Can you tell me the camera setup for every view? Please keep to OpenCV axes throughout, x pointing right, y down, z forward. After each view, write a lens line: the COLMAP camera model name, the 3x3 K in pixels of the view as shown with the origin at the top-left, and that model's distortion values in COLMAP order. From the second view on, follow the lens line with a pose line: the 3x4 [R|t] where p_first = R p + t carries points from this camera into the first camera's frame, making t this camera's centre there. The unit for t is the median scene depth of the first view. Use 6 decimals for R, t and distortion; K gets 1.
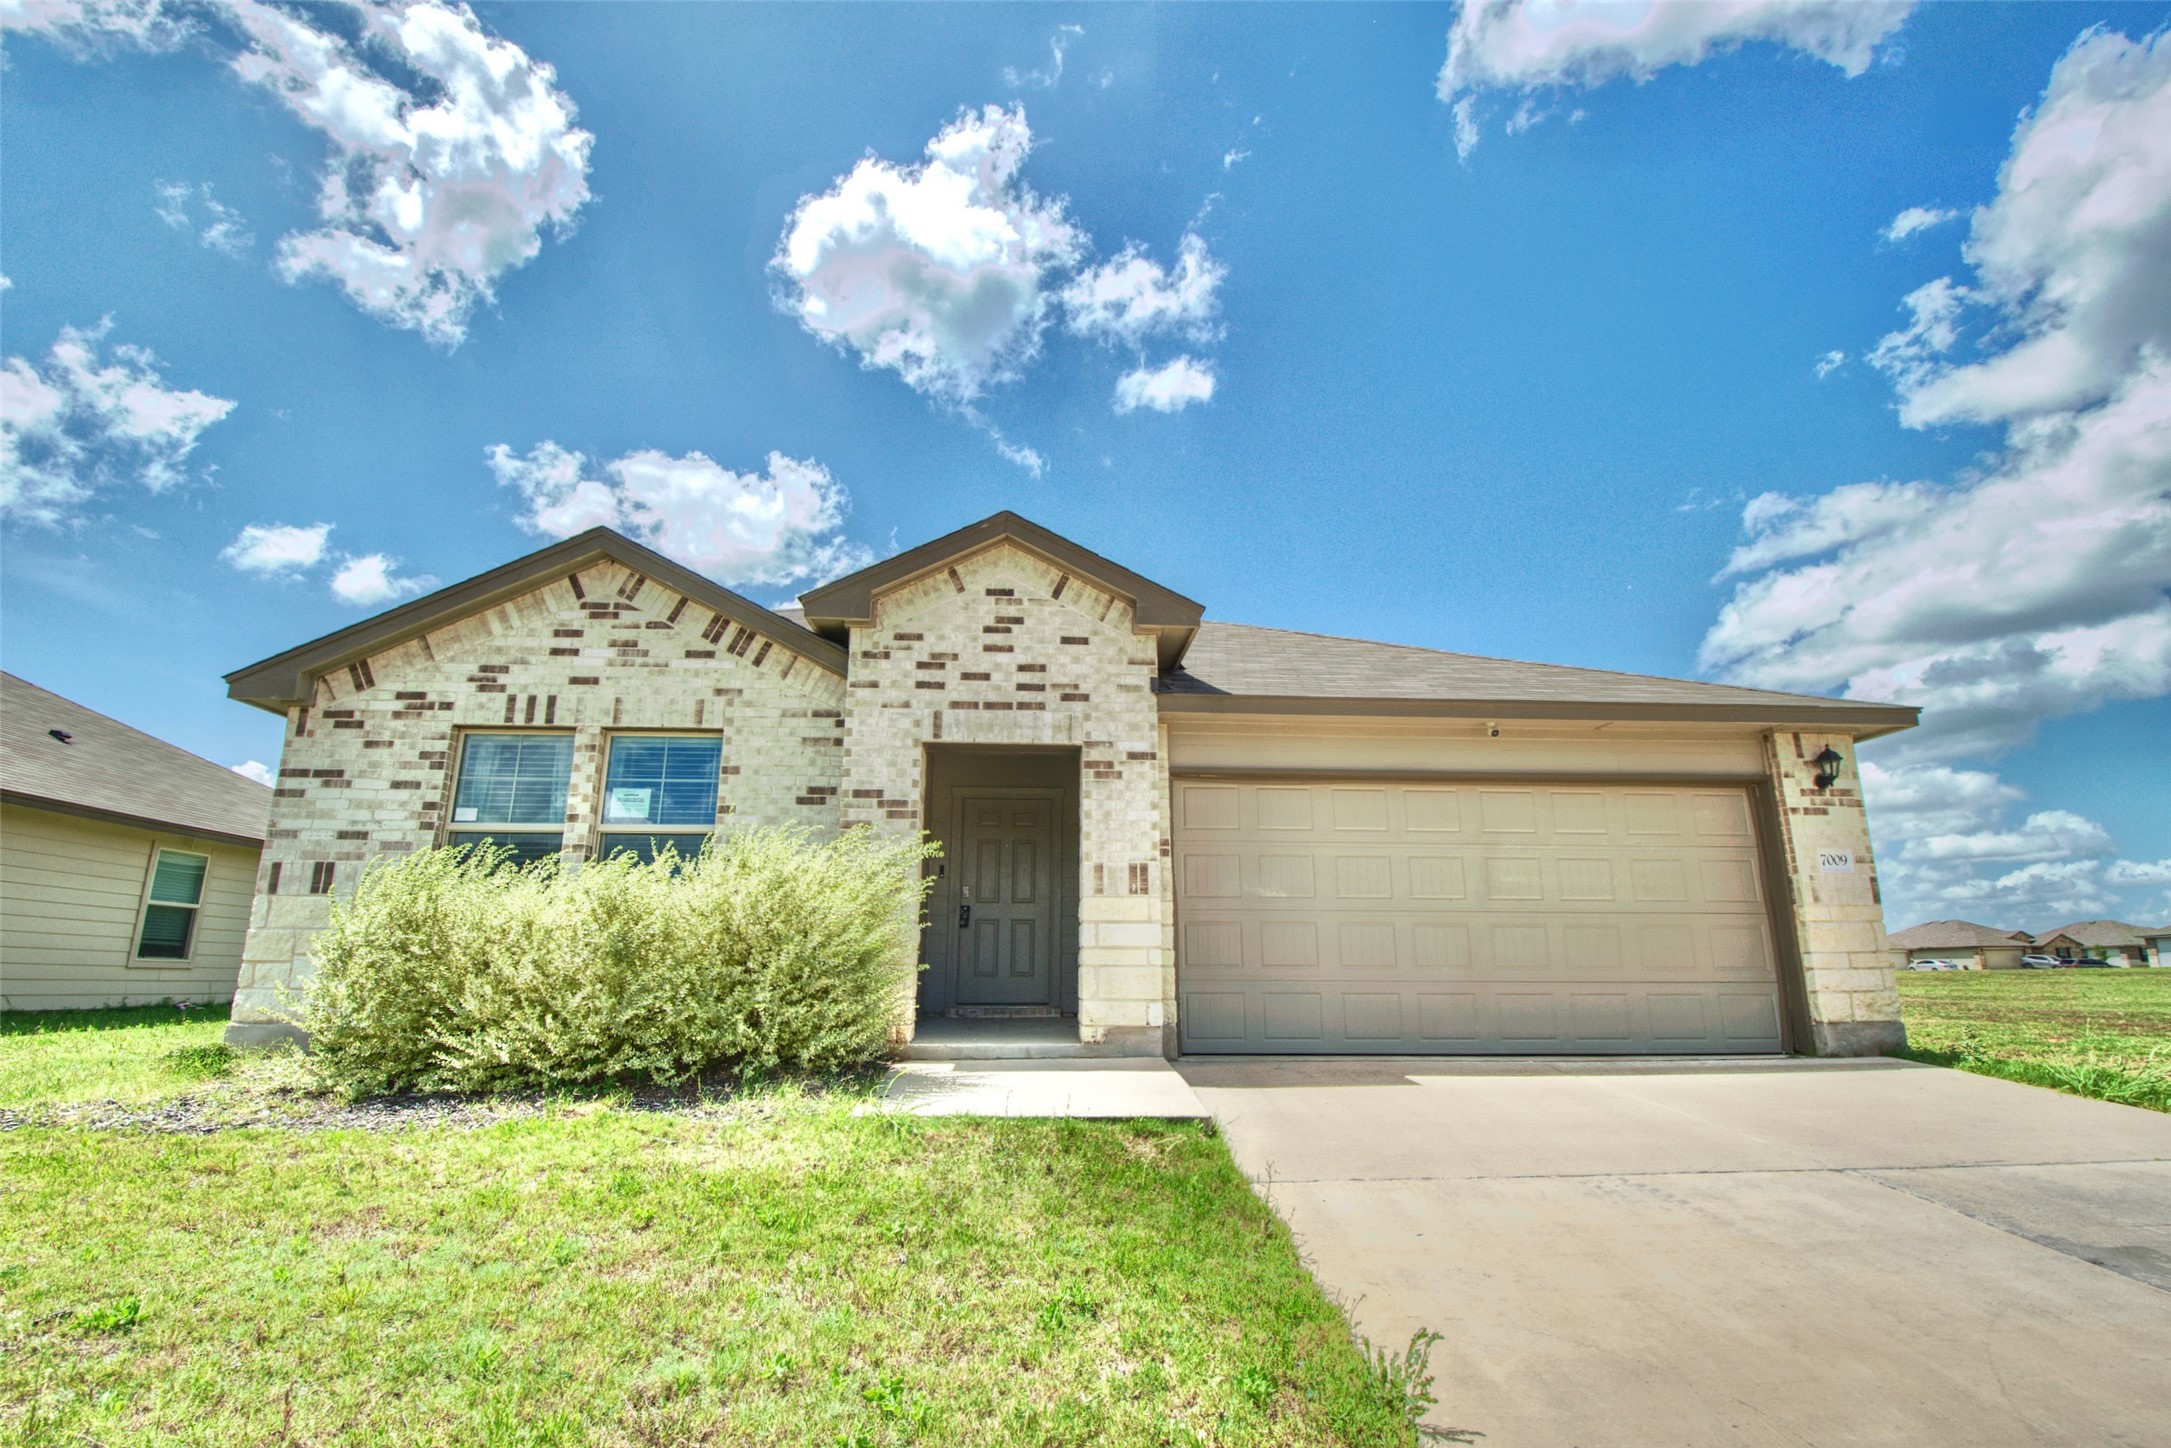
lens RADIAL K [[948.7, 0, 1075.5], [0, 948.7, 740.4], [0, 0, 1]] dist [0.013644, -0.019432]
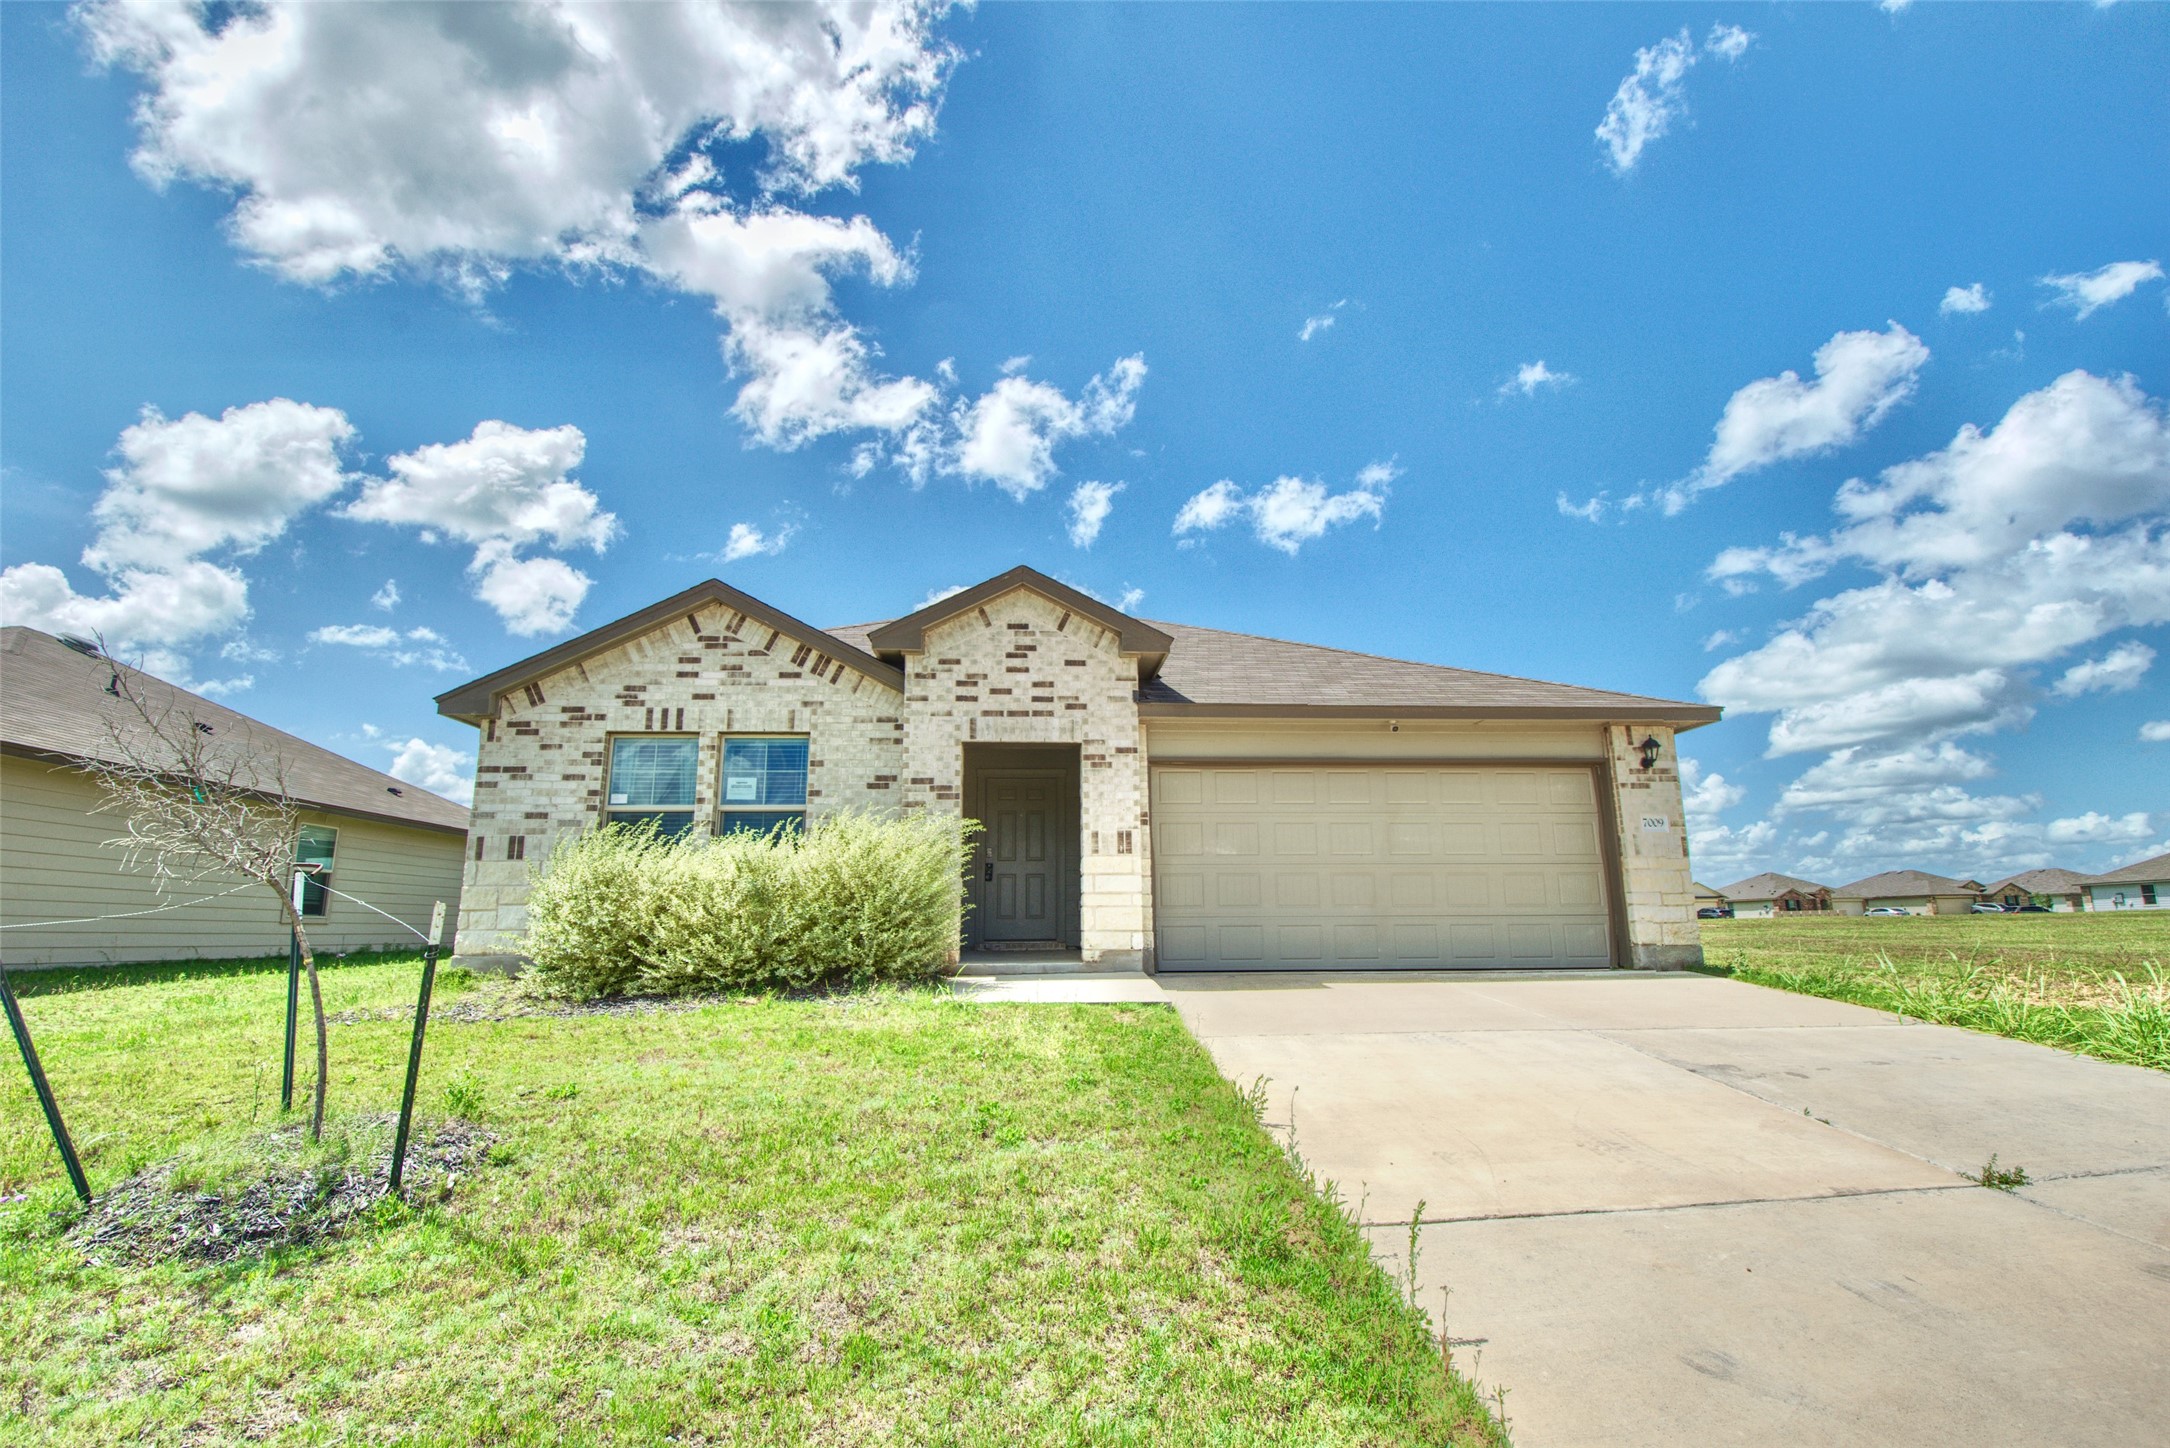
lens RADIAL K [[948.3, 0, 1075.0], [0, 948.3, 740.4], [0, 0, 1]] dist [0.013644, -0.019432]
pose [[0.999943, -0.009276, 0.005280, -0.009326], [0.009046, 0.999071, 0.042136, -0.053700], [-0.005666, -0.042086, 0.999098, -0.325369]]
